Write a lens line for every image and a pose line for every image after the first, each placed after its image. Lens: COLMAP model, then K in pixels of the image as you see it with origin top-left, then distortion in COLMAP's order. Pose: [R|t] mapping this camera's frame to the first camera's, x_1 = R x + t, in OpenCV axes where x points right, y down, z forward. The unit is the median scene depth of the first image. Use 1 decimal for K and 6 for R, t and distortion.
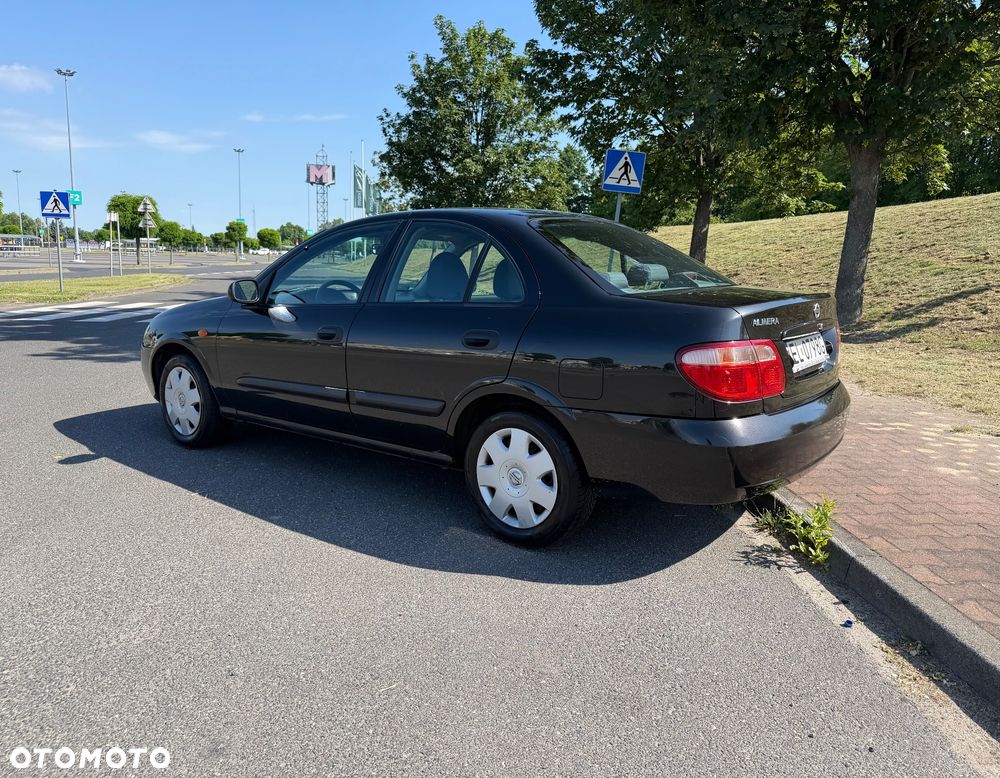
lens RADIAL K [[730.4, 0, 523.6], [0, 730.4, 387.9], [0, 0, 1]] dist [0.030953, -0.036857]
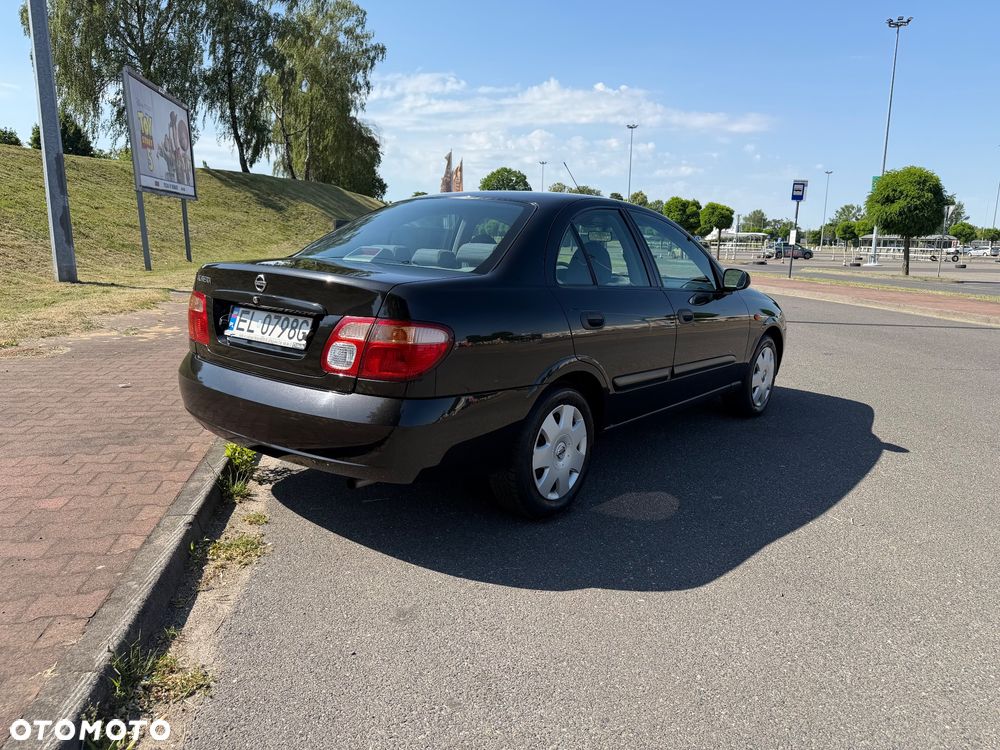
lens RADIAL K [[707.9, 0, 496.0], [0, 707.9, 385.3], [0, 0, 1]] dist [0.024546, -0.032125]
pose [[-0.992338, -0.020973, -0.121757, 0.084794], [-0.064901, 0.927054, 0.369268, -0.256567], [0.105130, 0.374341, -0.921312, 1.460769]]
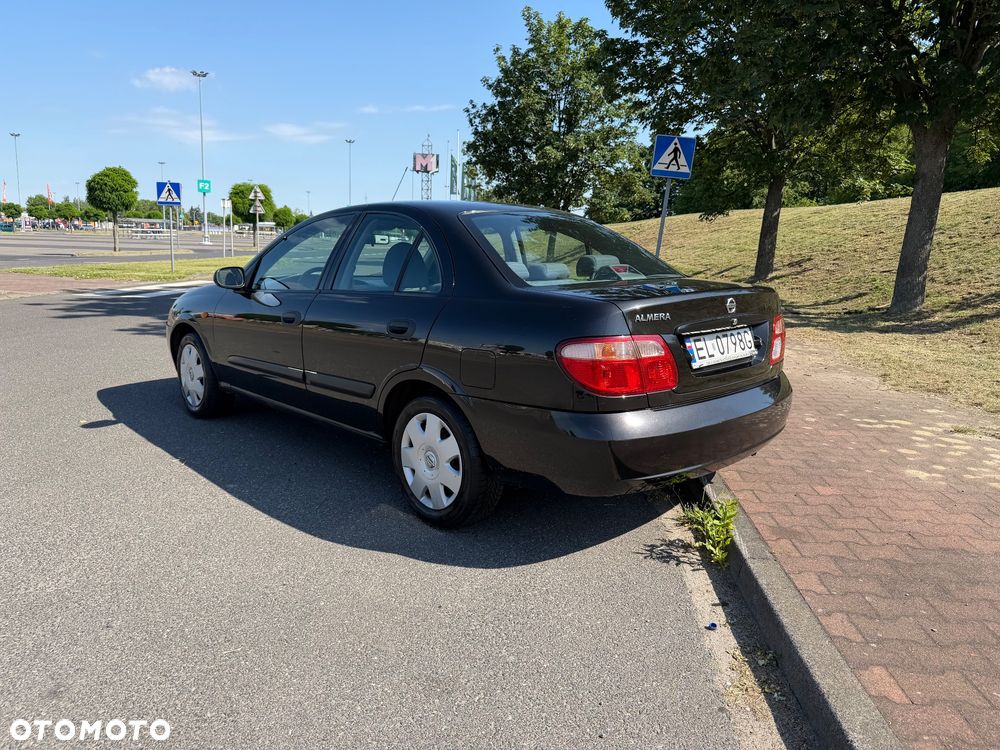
lens RADIAL K [[707.9, 0, 507.2], [0, 707.9, 368.7], [0, 0, 1]] dist [0.024546, -0.032125]
pose [[0.988518, 0.029225, -0.148248, 0.174044], [-0.028781, 0.999573, 0.005141, -0.011709], [0.148335, -0.000816, 0.988937, 0.012126]]
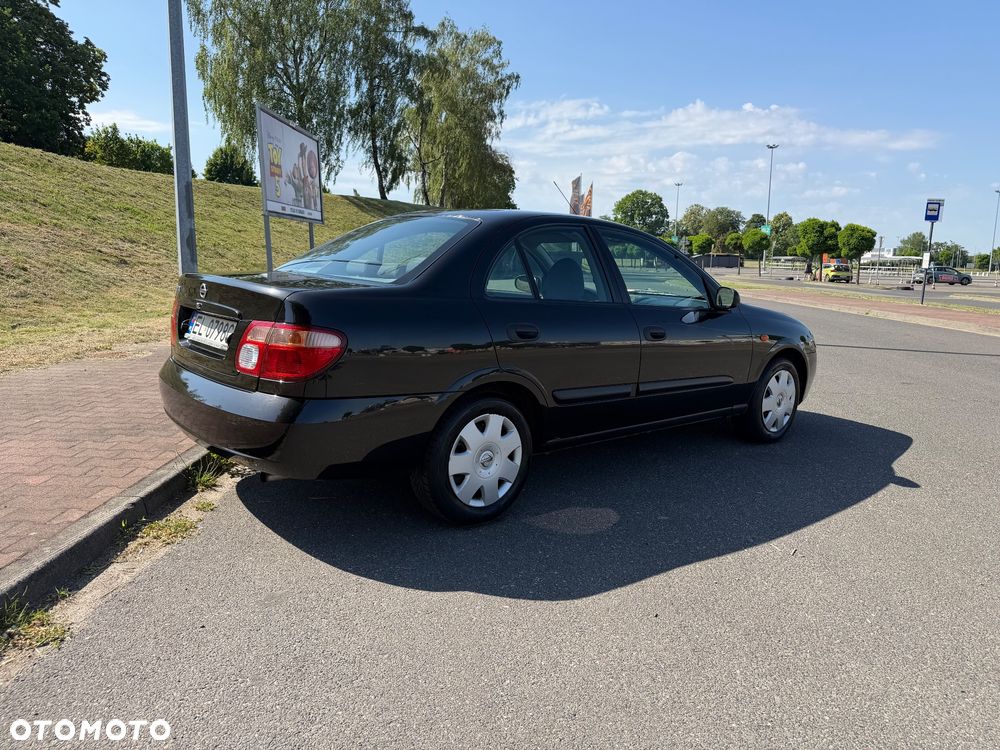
lens RADIAL K [[707.9, 0, 503.1], [0, 707.9, 382.8], [0, 0, 1]] dist [0.024546, -0.032125]
pose [[-0.996594, -0.060194, 0.056361, -0.123629], [-0.037046, 0.937448, 0.346148, -0.262373], [-0.073672, 0.342881, -0.936486, 1.488478]]
